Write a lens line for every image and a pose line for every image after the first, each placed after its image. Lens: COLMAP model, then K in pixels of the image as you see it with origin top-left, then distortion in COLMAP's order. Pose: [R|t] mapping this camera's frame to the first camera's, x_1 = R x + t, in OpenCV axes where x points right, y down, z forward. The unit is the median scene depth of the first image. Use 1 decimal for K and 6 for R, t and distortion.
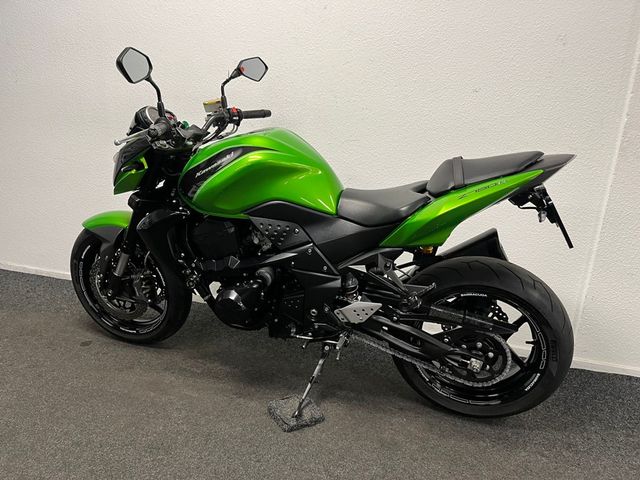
lens RADIAL K [[477.0, 0, 320.0], [0, 477.0, 240.0], [0, 0, 1]] dist [0.059565, -0.082746]
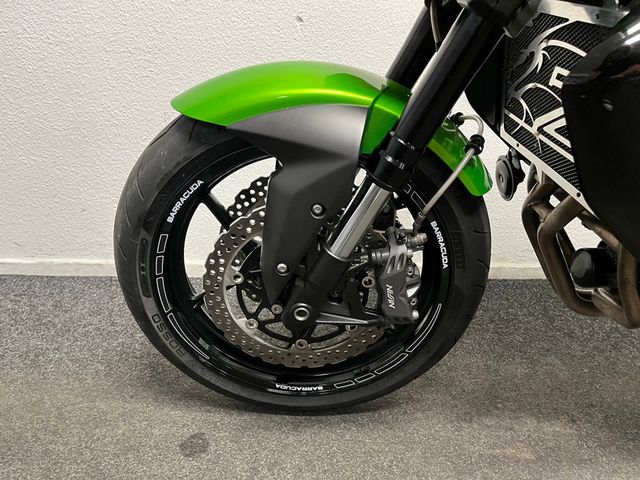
lens RADIAL K [[477.0, 0, 320.0], [0, 477.0, 240.0], [0, 0, 1]] dist [0.059565, -0.082746]
pose [[0.946995, -0.140933, 0.288685, -0.619864], [0.094486, 0.981076, 0.169003, 0.006205], [-0.307040, -0.132768, 0.942390, 0.830051]]
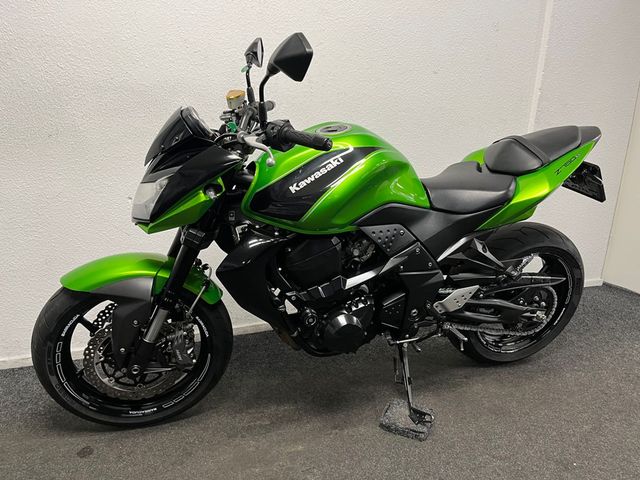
lens RADIAL K [[477.0, 0, 320.0], [0, 477.0, 240.0], [0, 0, 1]] dist [0.059565, -0.082746]
pose [[0.826063, -0.203919, 0.525392, -0.659093], [0.175769, 0.978964, 0.103604, -0.126710], [-0.535466, 0.006764, 0.844529, 0.295011]]
